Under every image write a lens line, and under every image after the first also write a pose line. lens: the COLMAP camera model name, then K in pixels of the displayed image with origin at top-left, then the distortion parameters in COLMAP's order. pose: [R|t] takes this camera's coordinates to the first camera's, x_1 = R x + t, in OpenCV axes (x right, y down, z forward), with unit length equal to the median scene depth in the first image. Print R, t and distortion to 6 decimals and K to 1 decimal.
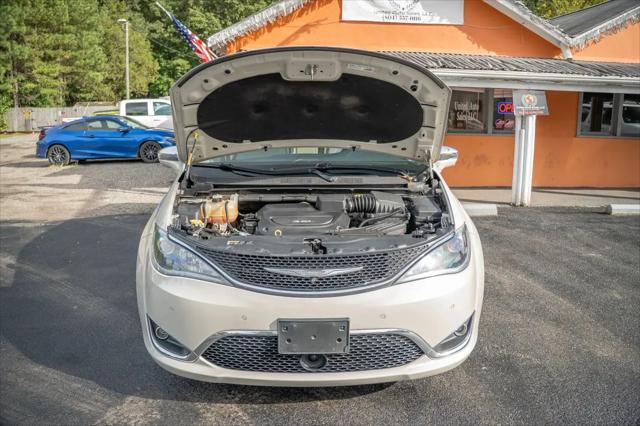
lens RADIAL K [[513.9, 0, 320.0], [0, 513.9, 213.0], [0, 0, 1]] dist [-0.218516, 0.129069]
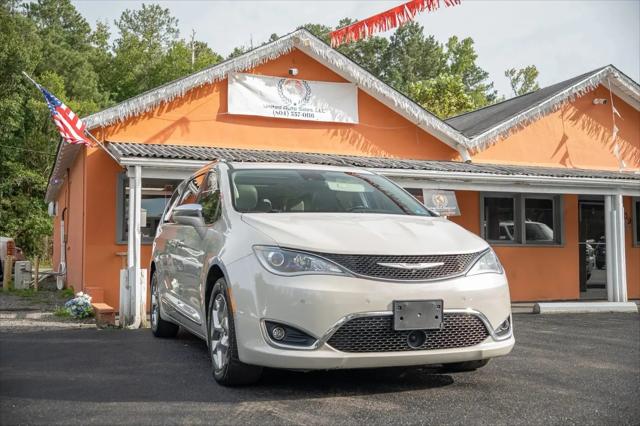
lens RADIAL K [[712.8, 0, 320.0], [0, 712.8, 213.0], [0, 0, 1]] dist [-0.003688, 0.003490]
pose [[0.947846, 0.015423, 0.318356, -0.228869], [0.067214, 0.966695, -0.246949, 0.117169], [-0.311562, 0.255467, 0.915241, -0.175920]]
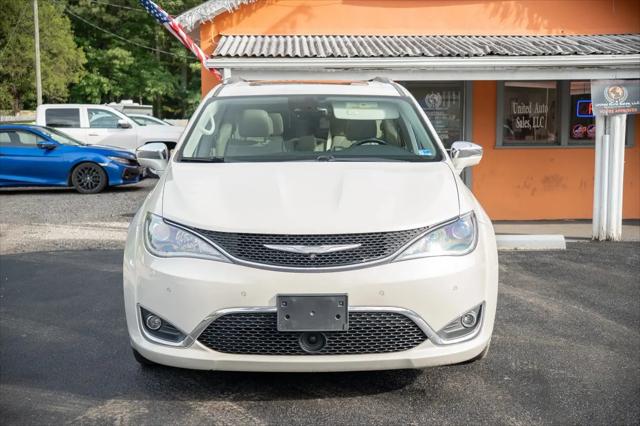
lens RADIAL K [[785.4, 0, 320.0], [0, 785.4, 213.0], [0, 0, 1]] dist [-0.012850, 0.384181]
pose [[0.999869, -0.004982, -0.015418, 0.007533], [0.003531, 0.995684, -0.092744, 0.052943], [0.015814, 0.092678, 0.995571, -0.156330]]
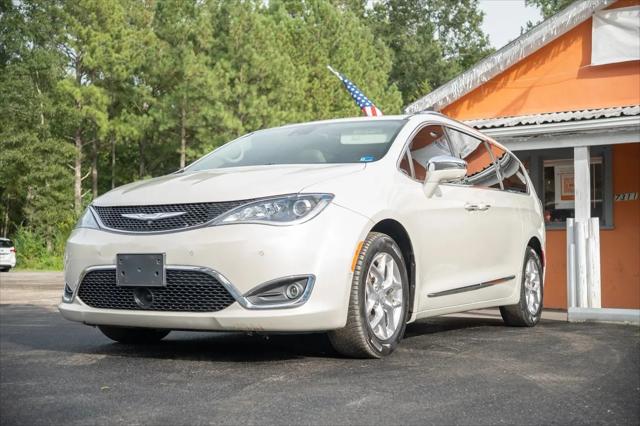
lens RADIAL K [[798.3, 0, 320.0], [0, 798.3, 213.0], [0, 0, 1]] dist [0.007234, 0.516472]
pose [[0.851968, -0.032325, -0.522595, 0.355788], [-0.107580, 0.965991, -0.235135, 0.138903], [0.512423, 0.256548, 0.819515, -0.085072]]
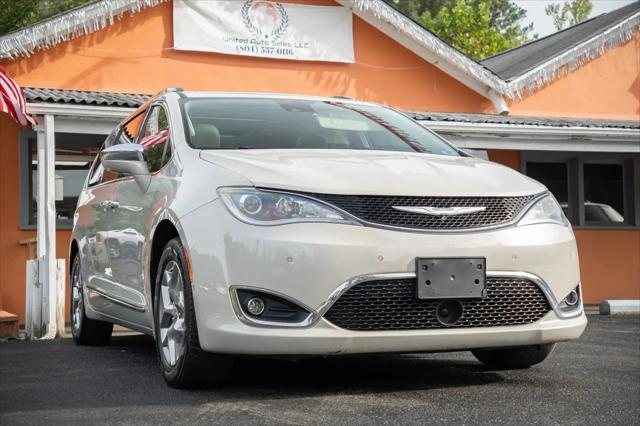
lens RADIAL K [[955.2, 0, 320.0], [0, 955.2, 213.0], [0, 0, 1]] dist [0.193605, 0.071239]
pose [[0.941085, -0.001144, 0.338168, -0.227694], [0.087114, 0.967065, -0.239159, 0.145178], [-0.326757, 0.254528, 0.910190, -0.146164]]
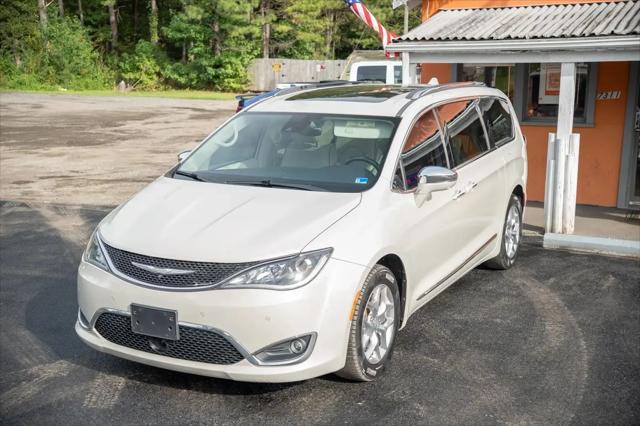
lens RADIAL K [[798.3, 0, 320.0], [0, 798.3, 213.0], [0, 0, 1]] dist [0.007234, 0.516472]
pose [[0.866536, 0.088912, -0.491132, 0.352962], [-0.096039, 0.995320, 0.010739, -0.022307], [0.489788, 0.037862, 0.871019, -0.142064]]
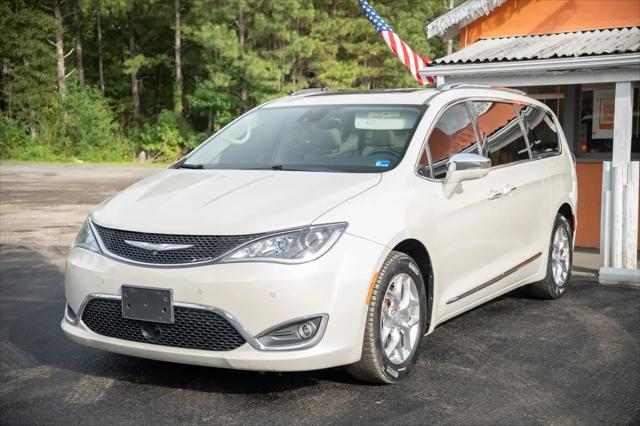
lens RADIAL K [[875.8, 0, 320.0], [0, 875.8, 213.0], [0, 0, 1]] dist [0.087120, 0.648017]
pose [[0.844680, 0.039610, -0.533803, 0.366346], [-0.103694, 0.990475, -0.090587, 0.050421], [0.525131, 0.131870, 0.840742, -0.121997]]
